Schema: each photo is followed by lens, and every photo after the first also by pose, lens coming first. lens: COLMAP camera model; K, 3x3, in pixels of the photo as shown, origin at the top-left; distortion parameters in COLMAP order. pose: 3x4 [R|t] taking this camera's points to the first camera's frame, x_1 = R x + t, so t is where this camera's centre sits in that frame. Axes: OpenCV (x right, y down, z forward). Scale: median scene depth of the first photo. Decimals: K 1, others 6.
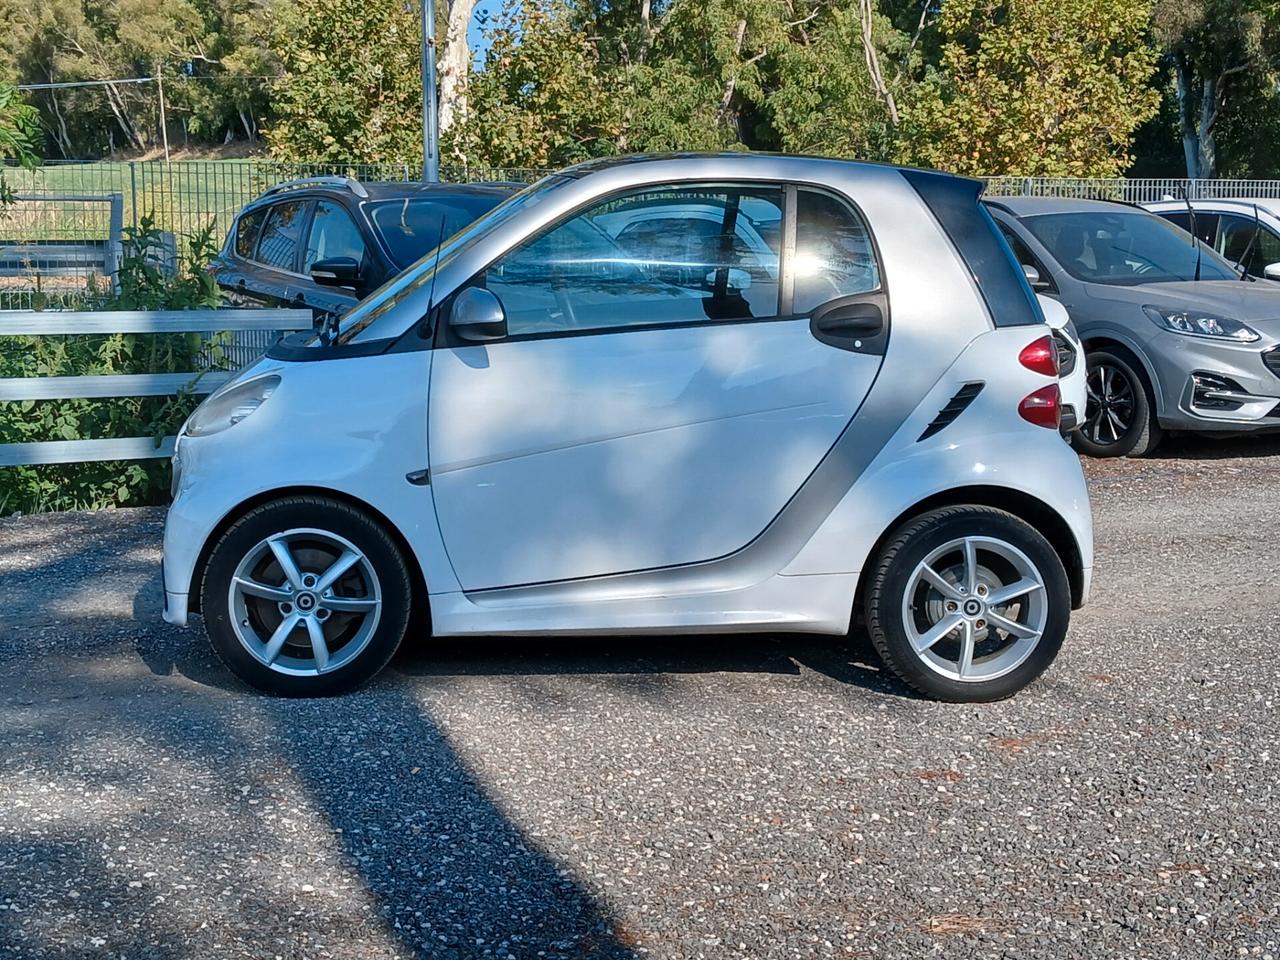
lens RADIAL K [[2231.2, 0, 640.0], [0, 2231.2, 480.0], [0, 0, 1]] dist [0.029394, 0.101546]
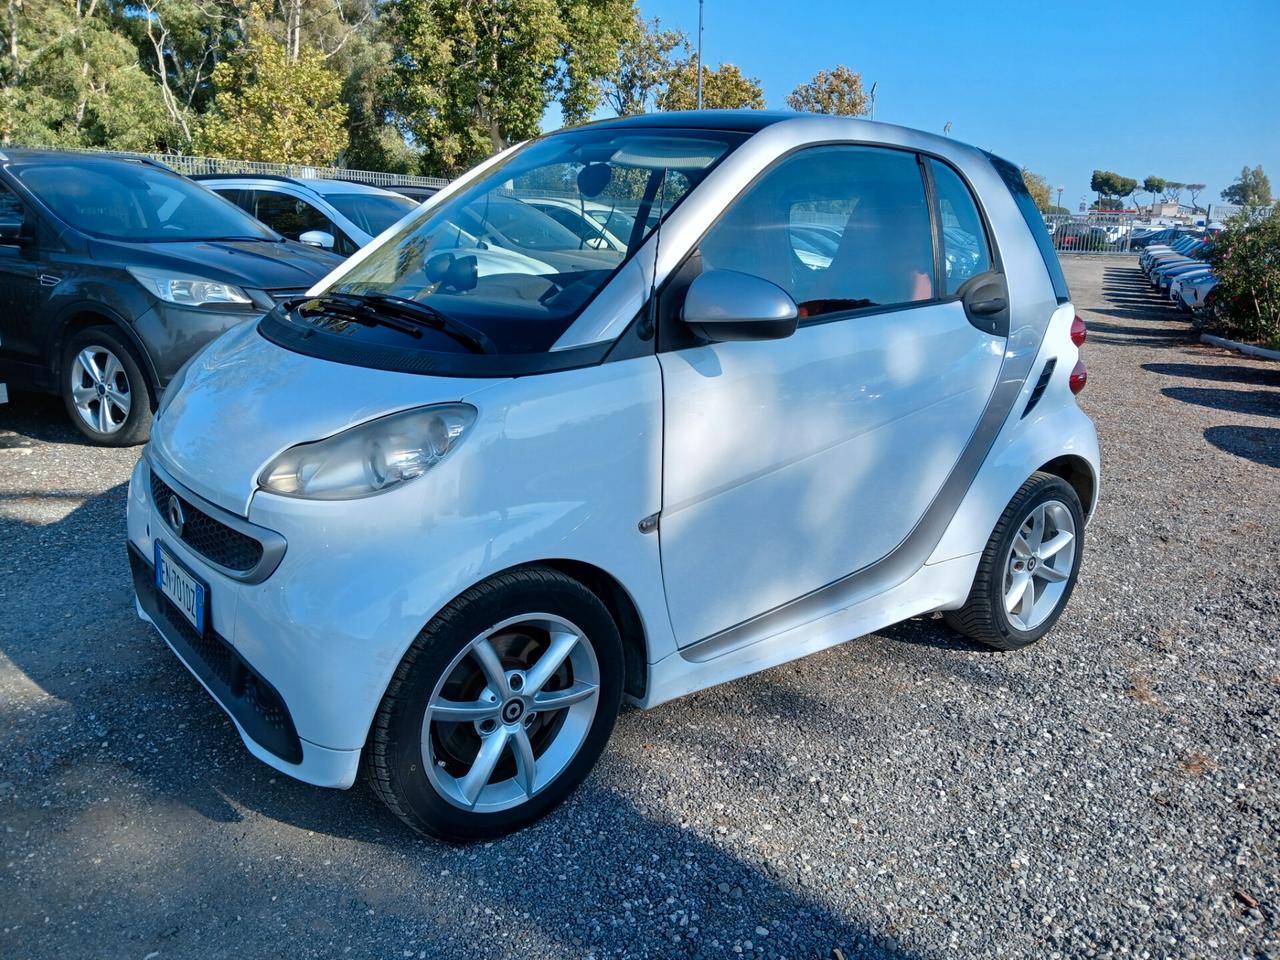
lens RADIAL K [[1018.6, 0, 624.5], [0, 1018.6, 477.7], [0, 0, 1]] dist [0.026273, -0.076934]
pose [[0.822652, -0.112623, 0.557279, -0.294913], [0.031644, 0.987734, 0.152903, -0.069347], [-0.567664, -0.108151, 0.816126, 0.715435]]
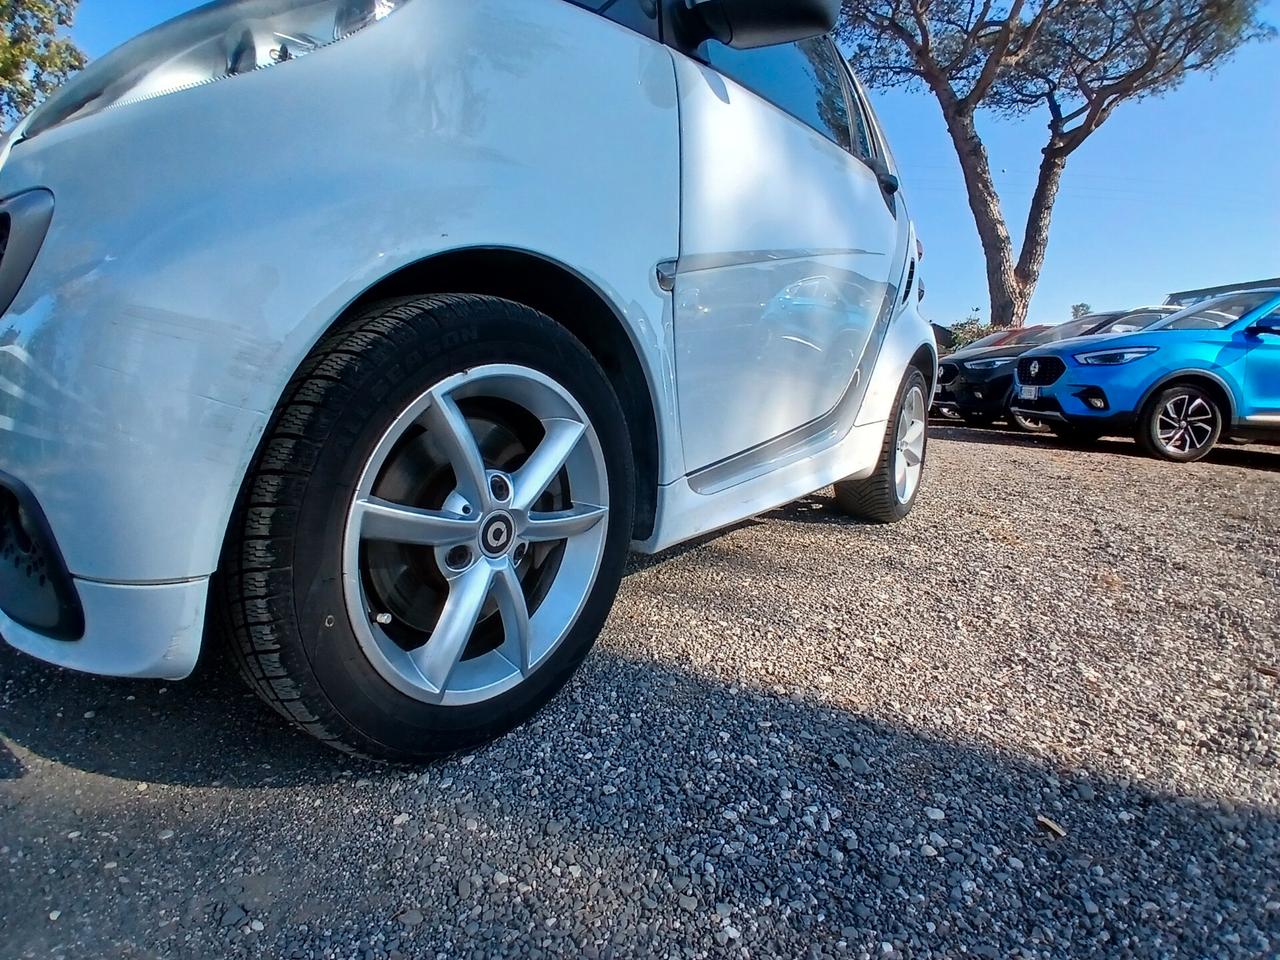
lens RADIAL K [[642.7, 0, 636.8], [0, 642.7, 484.6], [0, 0, 1]] dist [0.009074, -0.047155]
pose [[0.635281, -0.115813, 0.763548, -0.229288], [0.063066, 0.993169, 0.098170, 0.033527], [-0.769702, -0.014211, 0.638245, 0.892424]]
